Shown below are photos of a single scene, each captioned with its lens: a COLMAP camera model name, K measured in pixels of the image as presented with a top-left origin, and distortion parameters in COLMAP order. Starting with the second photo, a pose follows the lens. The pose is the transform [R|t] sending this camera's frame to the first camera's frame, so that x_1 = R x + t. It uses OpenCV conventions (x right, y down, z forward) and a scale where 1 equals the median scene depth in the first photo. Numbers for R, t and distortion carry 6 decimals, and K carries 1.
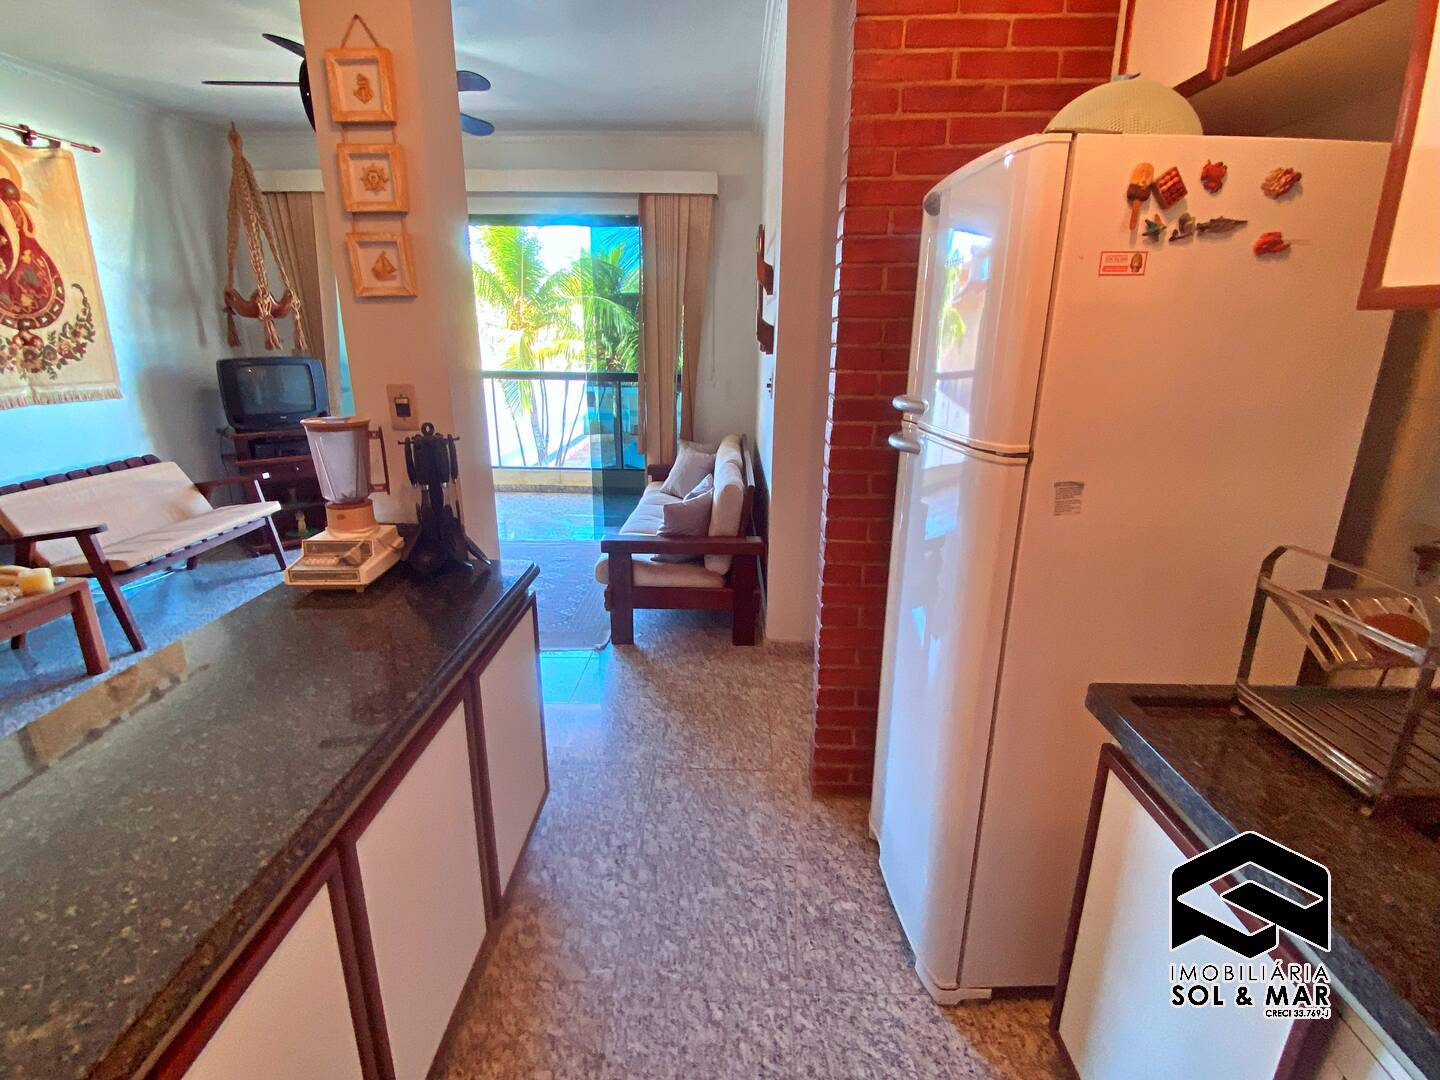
lens RADIAL K [[675.3, 0, 716.4], [0, 675.3, 528.6], [0, 0, 1]] dist [0.021884, -0.022403]
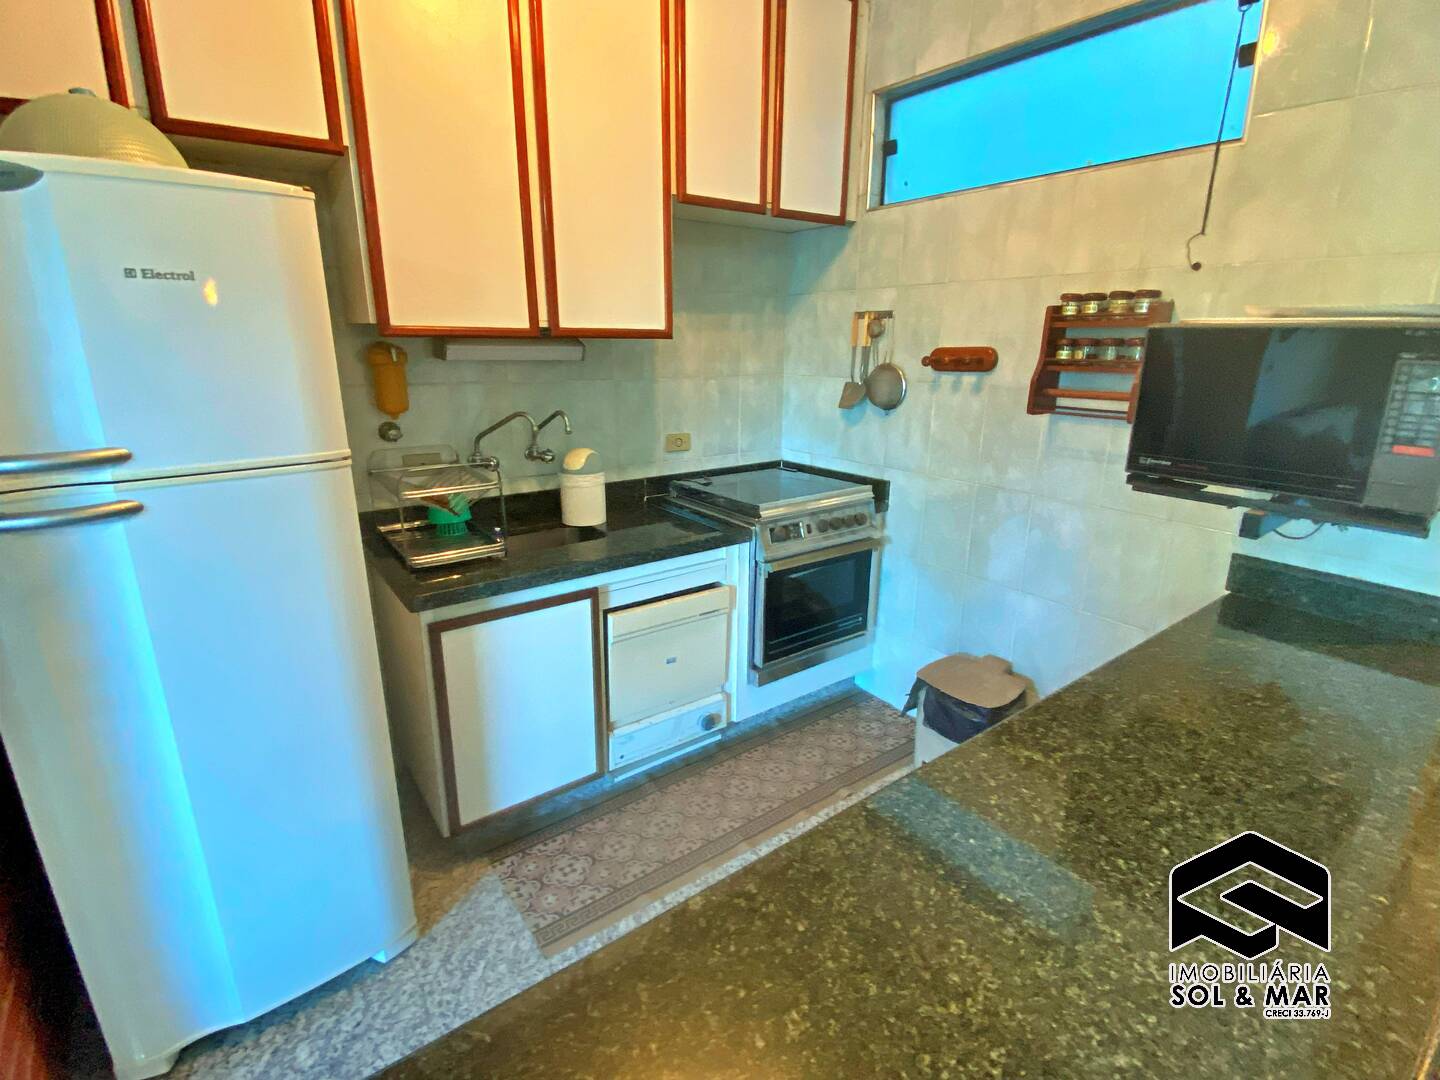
lens RADIAL K [[675.3, 0, 722.3], [0, 675.3, 529.2], [0, 0, 1]] dist [0.021884, -0.022403]
pose [[-0.618792, -0.220049, 0.754105, -0.321391], [0.205084, 0.881421, 0.425484, -0.132317], [-0.758312, 0.417941, -0.500288, 0.411898]]
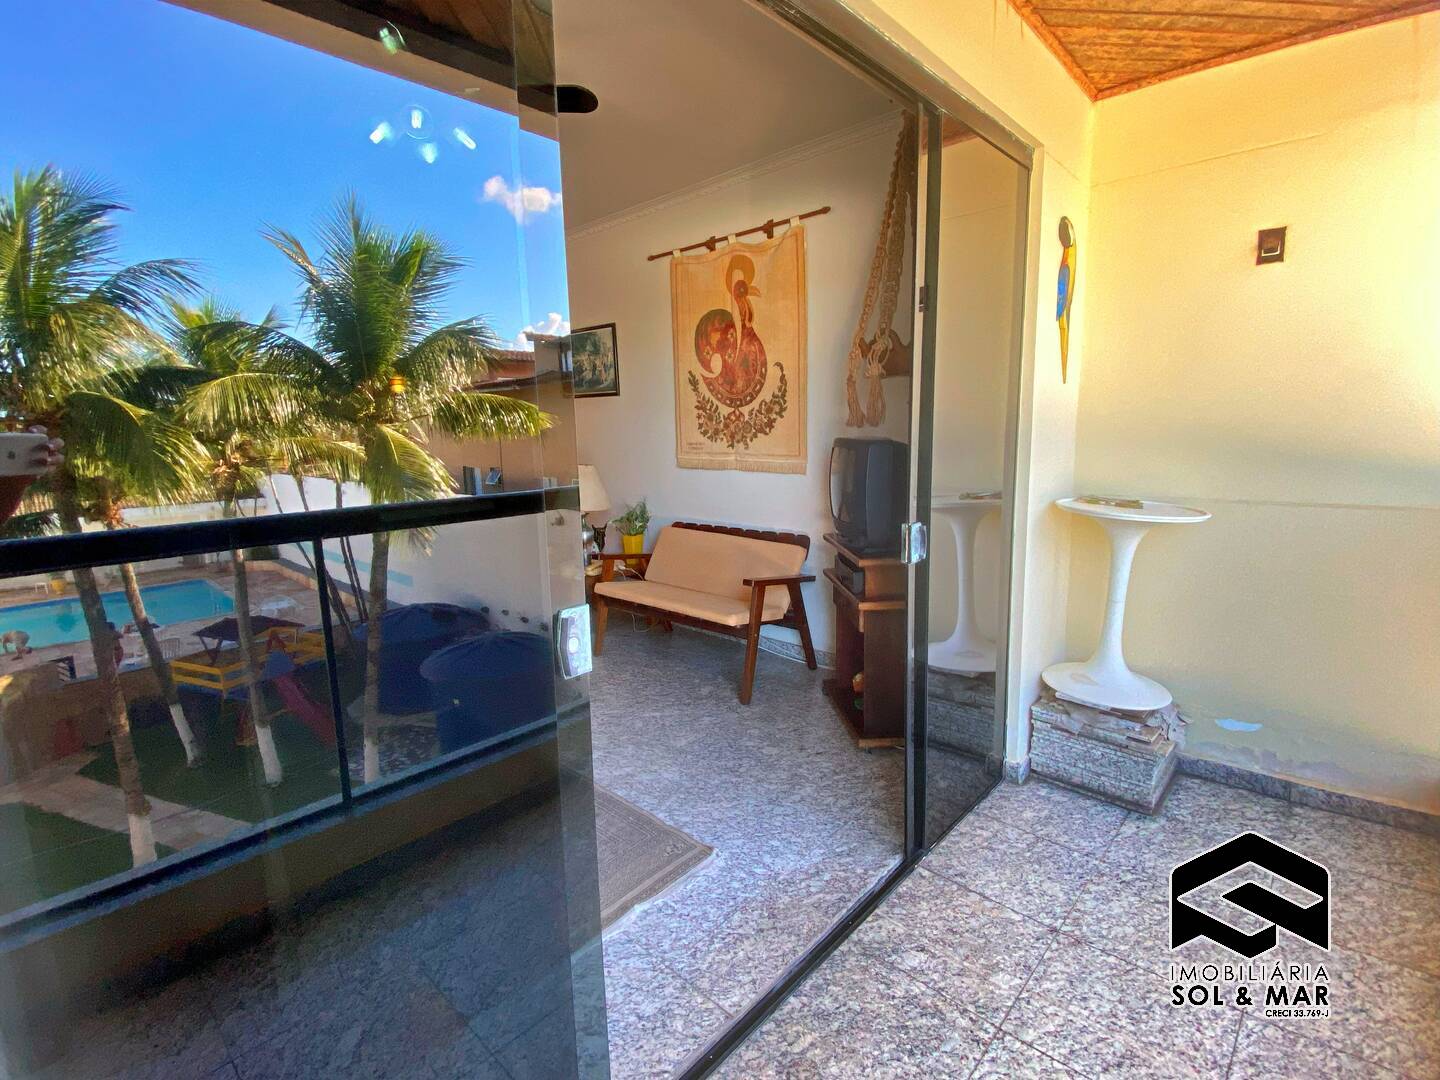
lens RADIAL K [[675.3, 0, 716.6], [0, 675.3, 533.9], [0, 0, 1]] dist [0.021884, -0.022403]
pose [[-0.660817, 0.121046, -0.740722, -0.093403], [-0.189196, 0.928174, 0.320466, -0.470439], [0.726310, 0.351911, -0.590452, 1.779410]]
